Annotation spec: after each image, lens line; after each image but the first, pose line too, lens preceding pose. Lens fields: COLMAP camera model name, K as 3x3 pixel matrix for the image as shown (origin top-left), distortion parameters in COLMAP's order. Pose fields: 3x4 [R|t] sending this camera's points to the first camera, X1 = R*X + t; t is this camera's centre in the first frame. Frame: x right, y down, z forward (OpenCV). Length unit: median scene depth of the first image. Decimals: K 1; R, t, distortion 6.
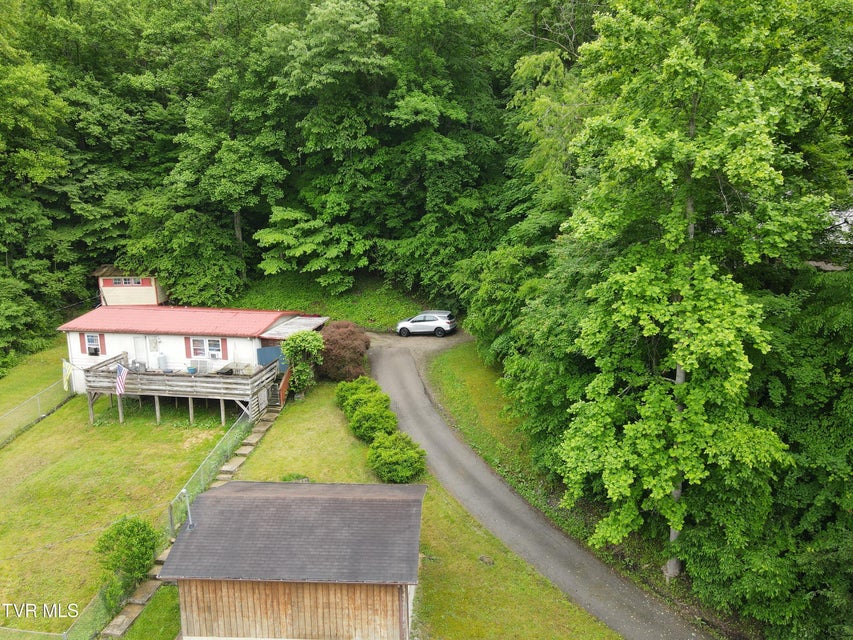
lens RADIAL K [[624.5, 0, 425.8], [0, 624.5, 317.3], [0, 0, 1]] dist [0.004559, 0.022709]
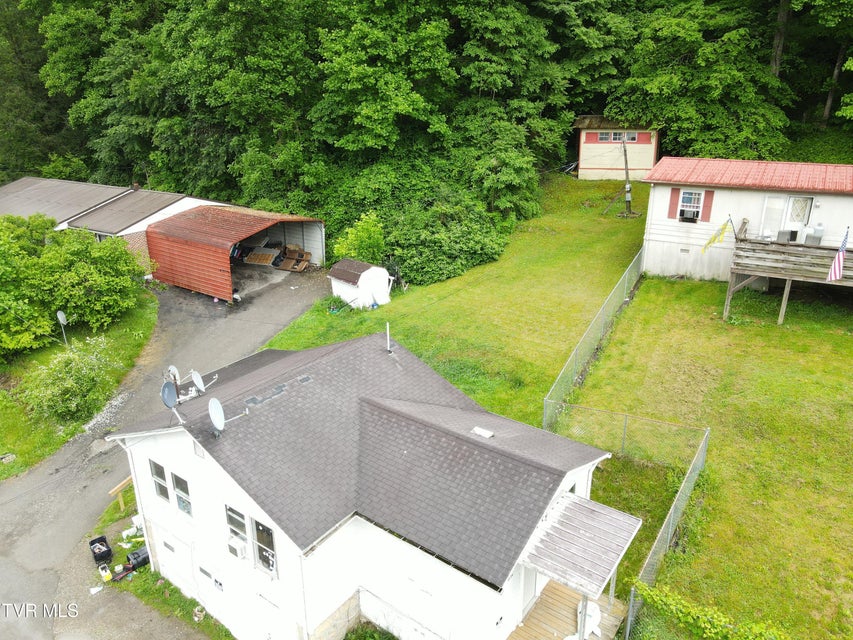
lens RADIAL K [[624.5, 0, 425.8], [0, 624.5, 317.3], [0, 0, 1]] dist [0.004559, 0.022709]
pose [[0.934418, 0.121206, -0.334922, -0.559517], [-0.071063, 0.984855, 0.158148, 0.076368], [0.349018, -0.123975, 0.928879, 0.239357]]
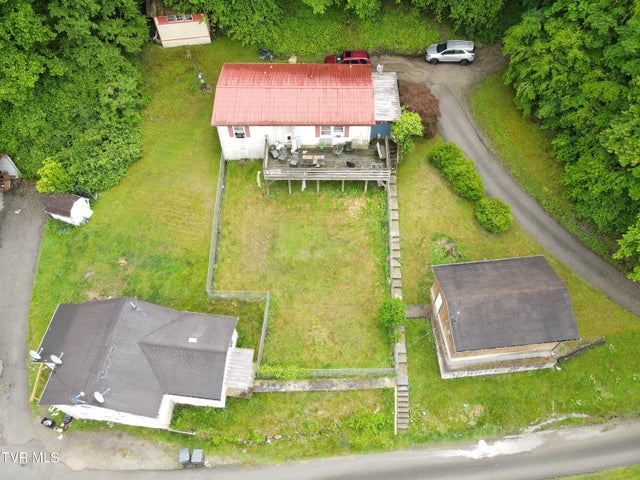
lens RADIAL K [[468.6, 0, 319.5], [0, 468.6, 238.0], [0, 0, 1]] dist [0.004559, 0.022709]
pose [[0.987076, -0.133450, 0.088729, -0.483631], [0.036047, 0.724376, 0.688462, -0.465140], [-0.156148, -0.676366, 0.719824, 0.117424]]
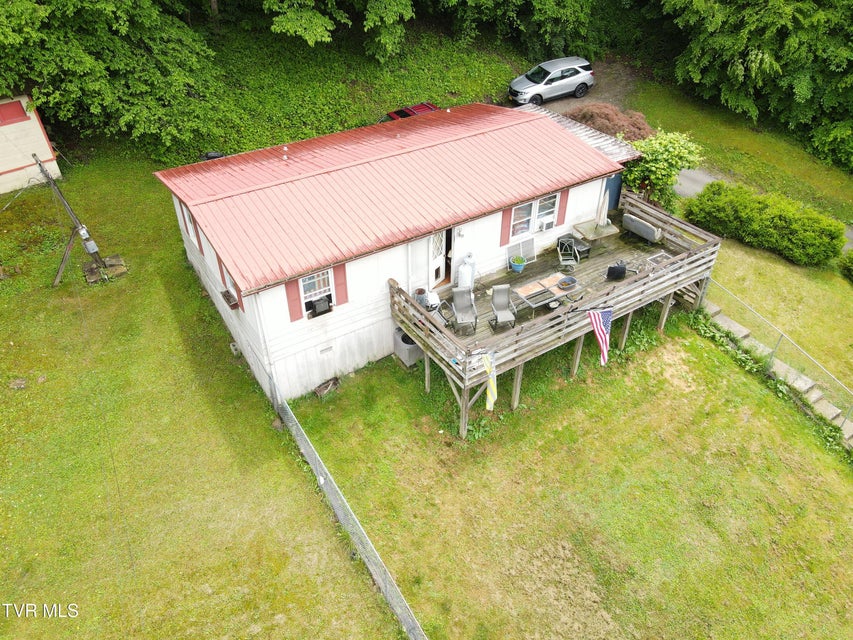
lens RADIAL K [[624.5, 0, 425.8], [0, 624.5, 317.3], [0, 0, 1]] dist [0.004559, 0.022709]
pose [[0.728581, -0.411080, 0.547890, -0.719599], [0.134548, 0.870194, 0.473982, -0.134320], [-0.671615, -0.271617, 0.689317, 0.654740]]
